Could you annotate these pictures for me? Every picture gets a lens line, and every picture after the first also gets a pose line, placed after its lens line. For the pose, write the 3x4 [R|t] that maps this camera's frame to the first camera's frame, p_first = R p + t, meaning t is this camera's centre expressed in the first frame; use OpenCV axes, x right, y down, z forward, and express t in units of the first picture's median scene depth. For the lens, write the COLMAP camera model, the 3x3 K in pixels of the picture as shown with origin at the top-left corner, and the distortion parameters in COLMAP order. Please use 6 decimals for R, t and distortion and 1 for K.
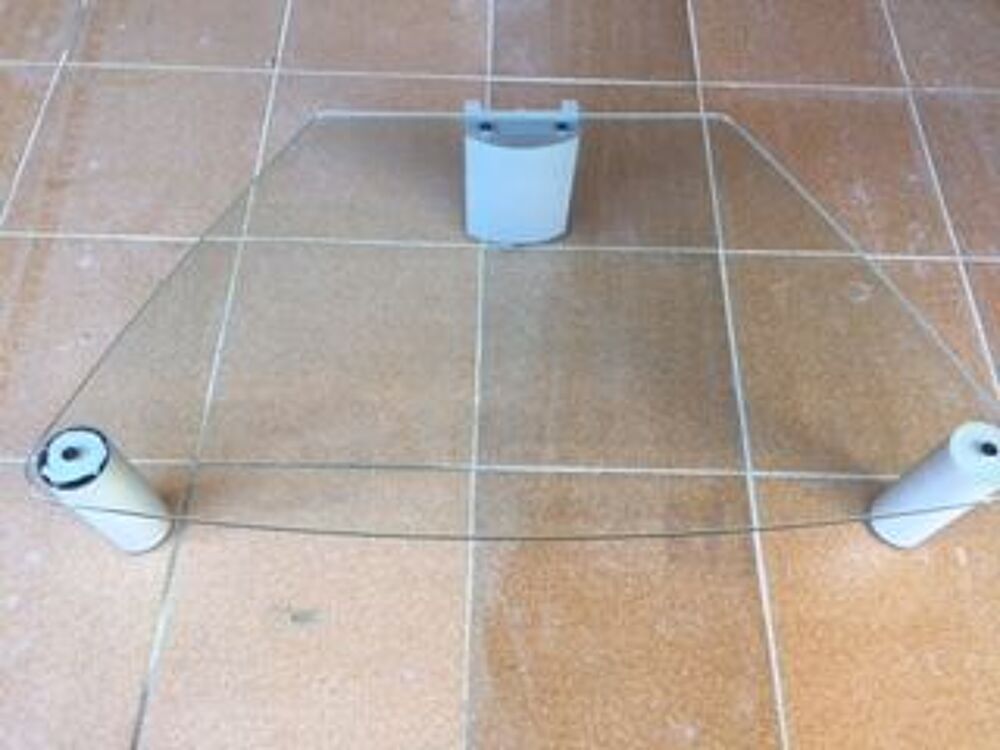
lens RADIAL K [[824.1, 0, 500.0], [0, 824.1, 375.0], [0, 0, 1]] dist [0.005767, -0.012874]
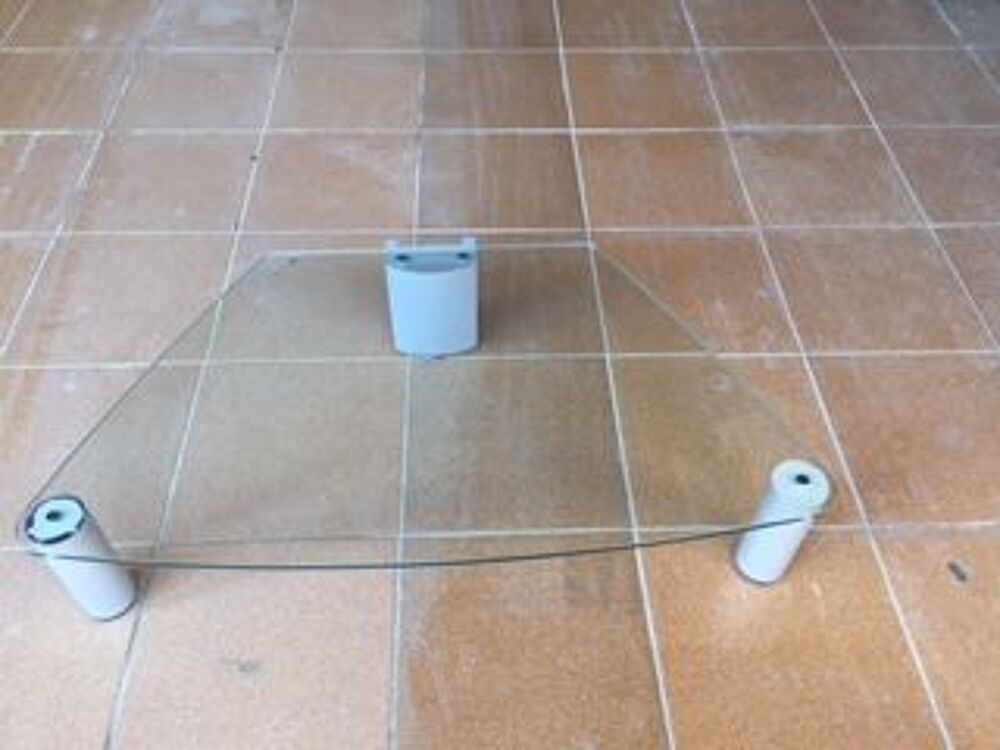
lens RADIAL K [[789.2, 0, 500.0], [0, 789.2, 375.0], [0, 0, 1]] dist [-0.012507, -0.012375]
pose [[0.997860, -0.044990, 0.047441, 0.067063], [0.053269, 0.980158, -0.190924, 0.109914], [-0.037910, 0.193043, 0.980458, -0.147336]]
